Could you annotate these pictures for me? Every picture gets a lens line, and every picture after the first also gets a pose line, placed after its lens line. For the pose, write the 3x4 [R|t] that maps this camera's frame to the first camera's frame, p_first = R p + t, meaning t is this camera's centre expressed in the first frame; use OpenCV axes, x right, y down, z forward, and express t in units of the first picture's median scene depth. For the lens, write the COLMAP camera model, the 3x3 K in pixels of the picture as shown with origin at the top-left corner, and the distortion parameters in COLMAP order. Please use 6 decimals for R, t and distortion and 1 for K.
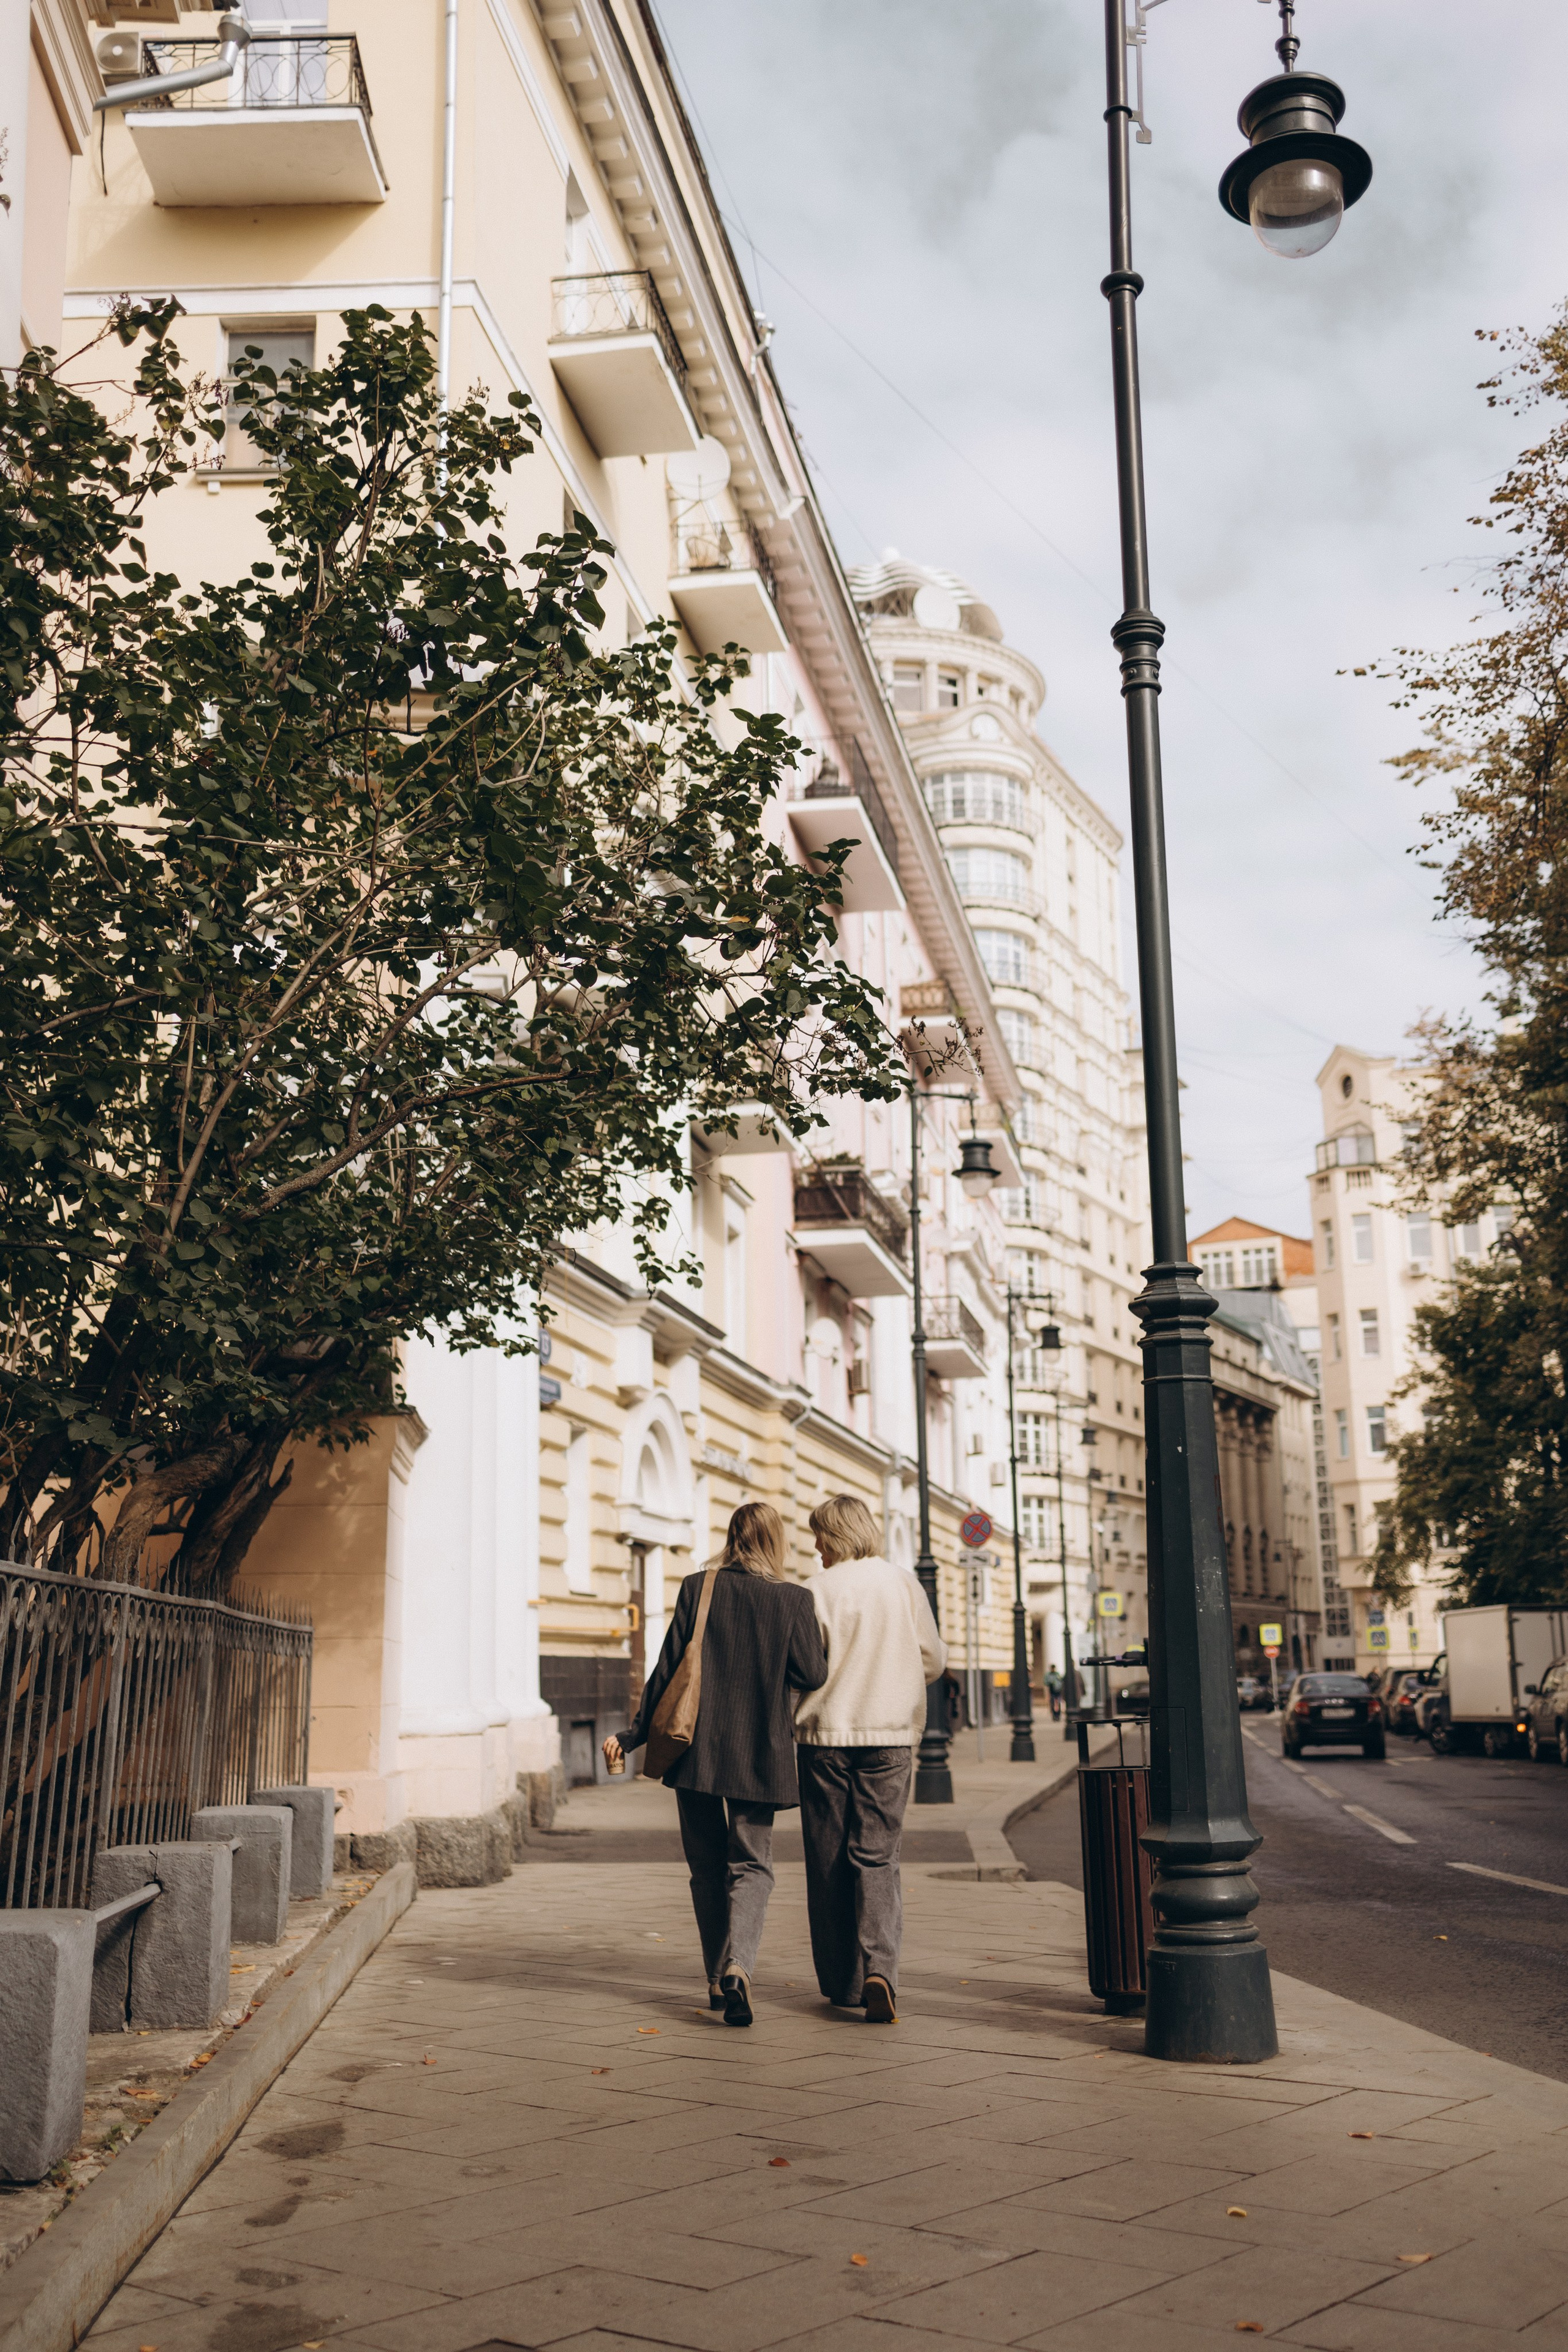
lens RADIAL K [[2353.7, 0, 779.9], [0, 2353.7, 1178.8], [0, 0, 1]] dist [0.010688, 0.015194]
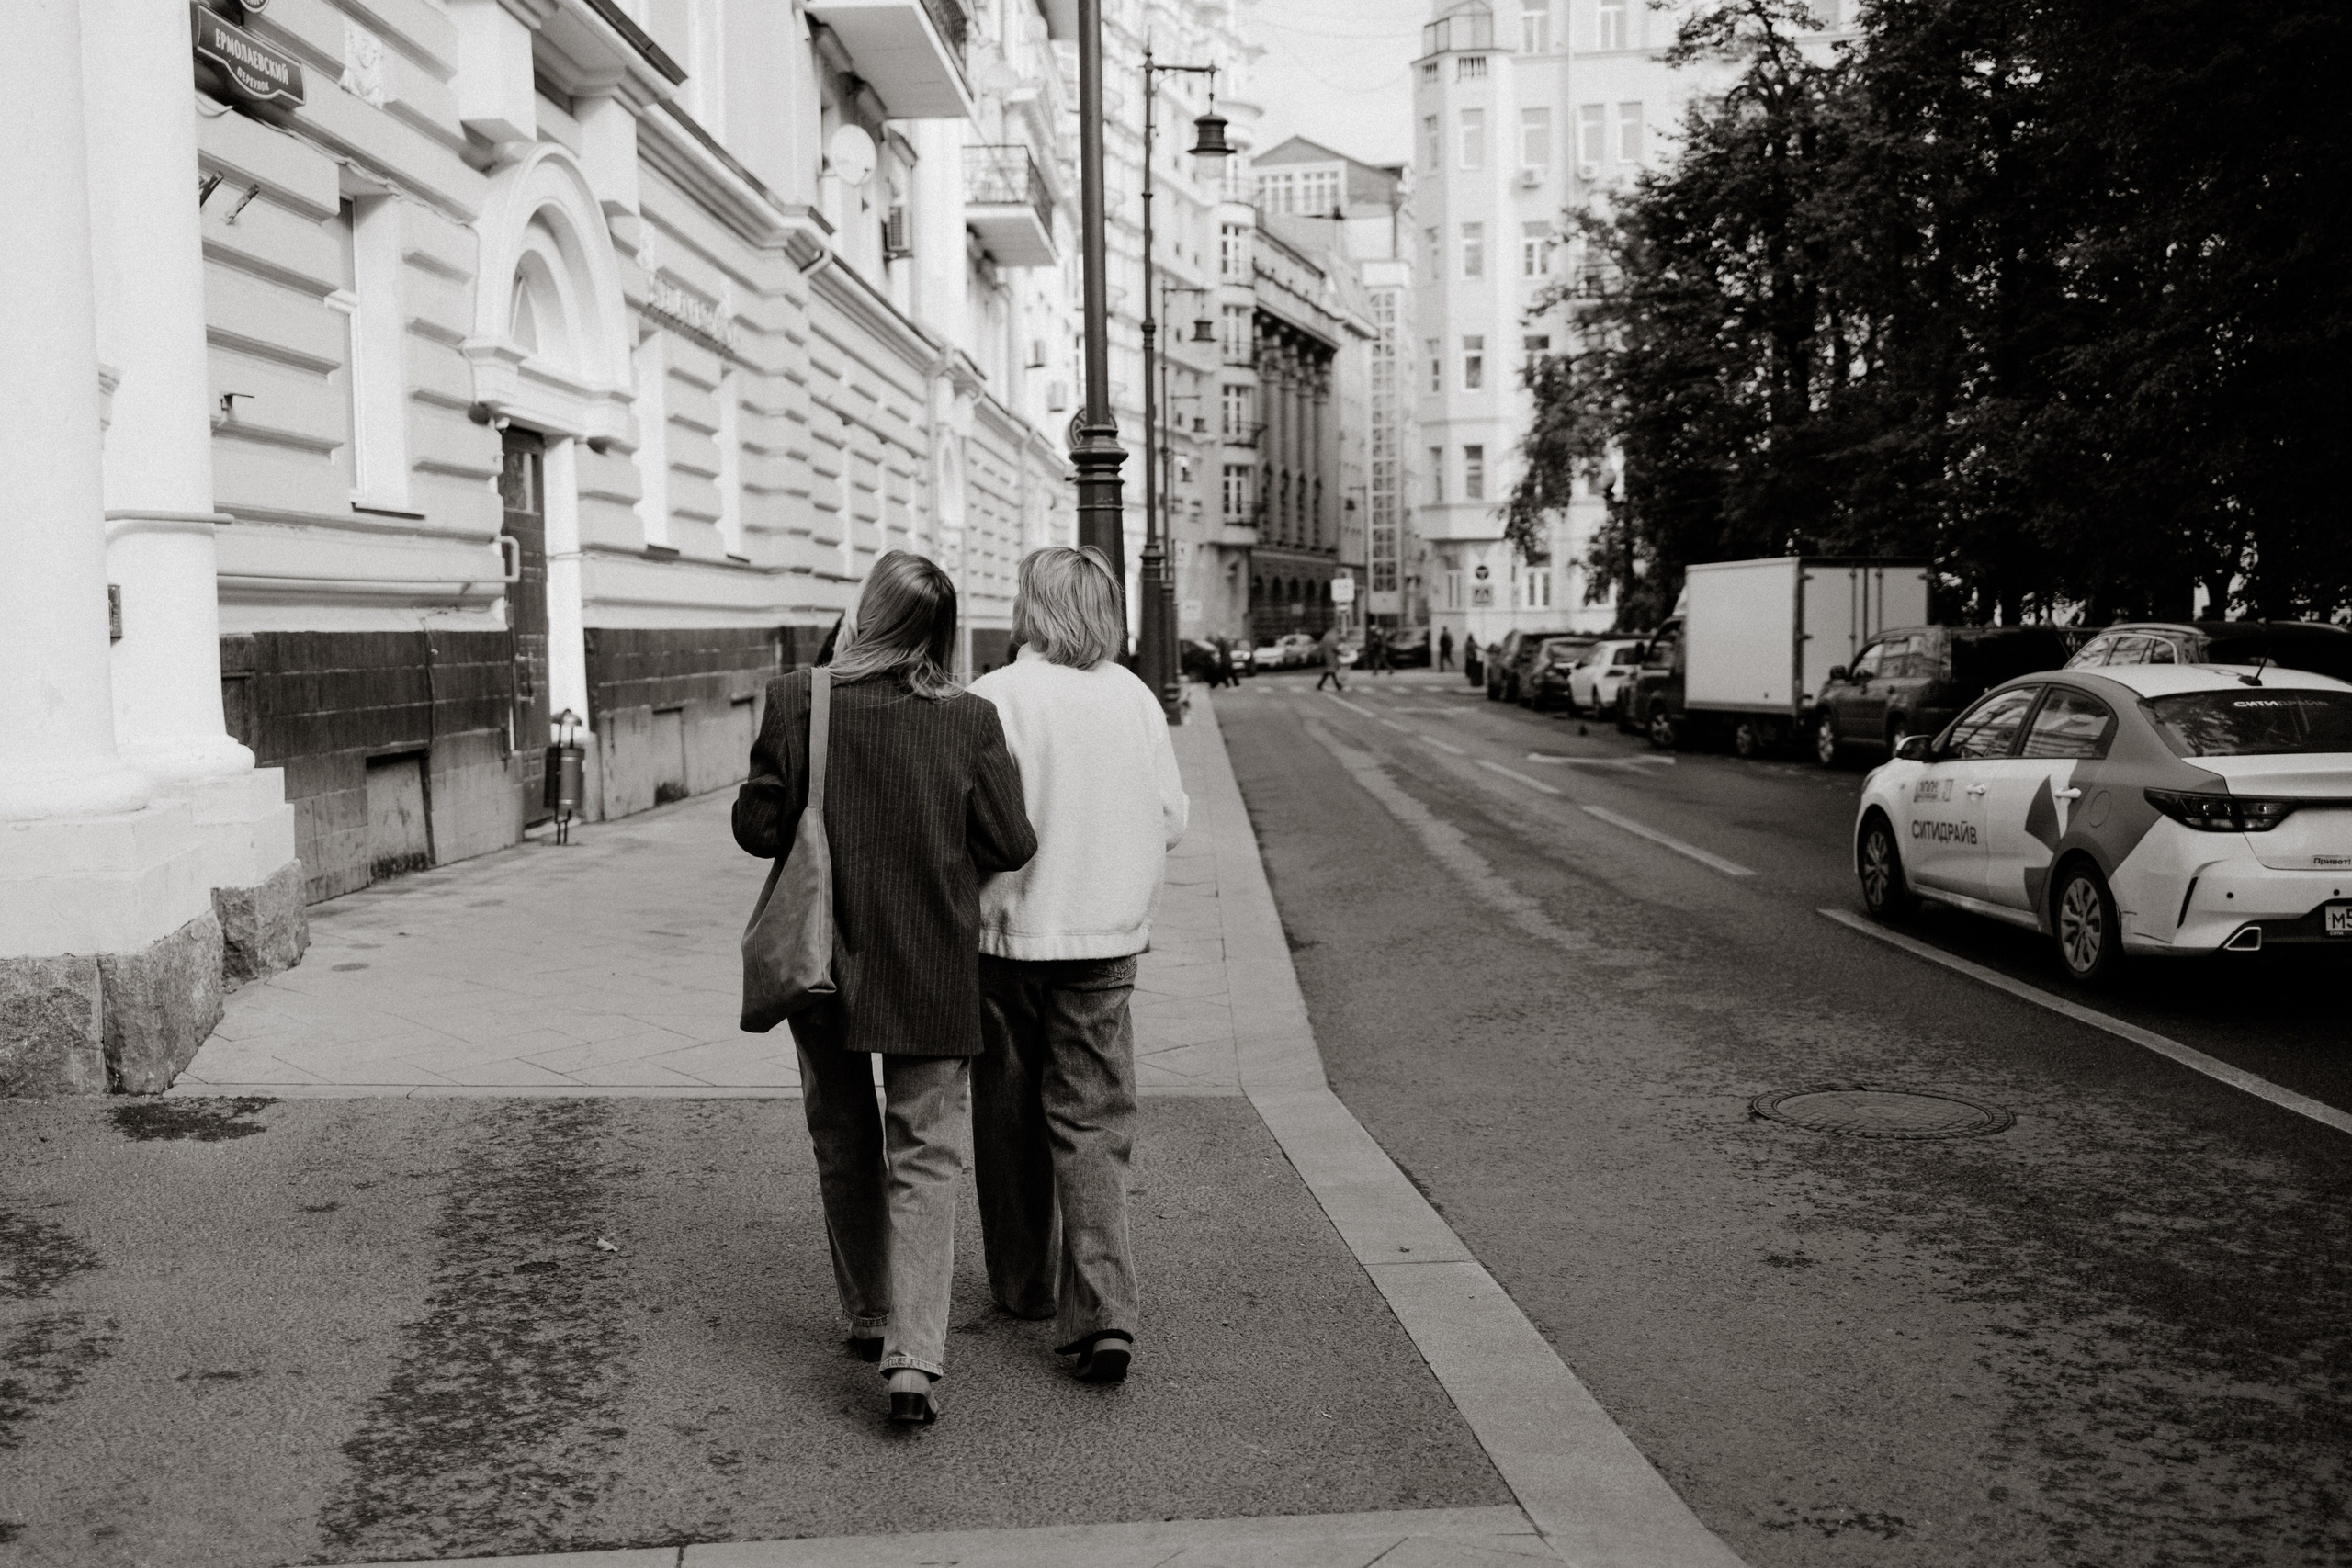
lens RADIAL K [[2283.6, 0, 1187.5], [0, 2283.6, 828.2], [0, 0, 1]] dist [0.009429, -0.021283]
pose [[0.985722, -0.008057, 0.168191, 0.001800], [-0.041612, 0.956217, 0.289687, 0.044429], [-0.163161, -0.292549, 0.942228, 0.236328]]
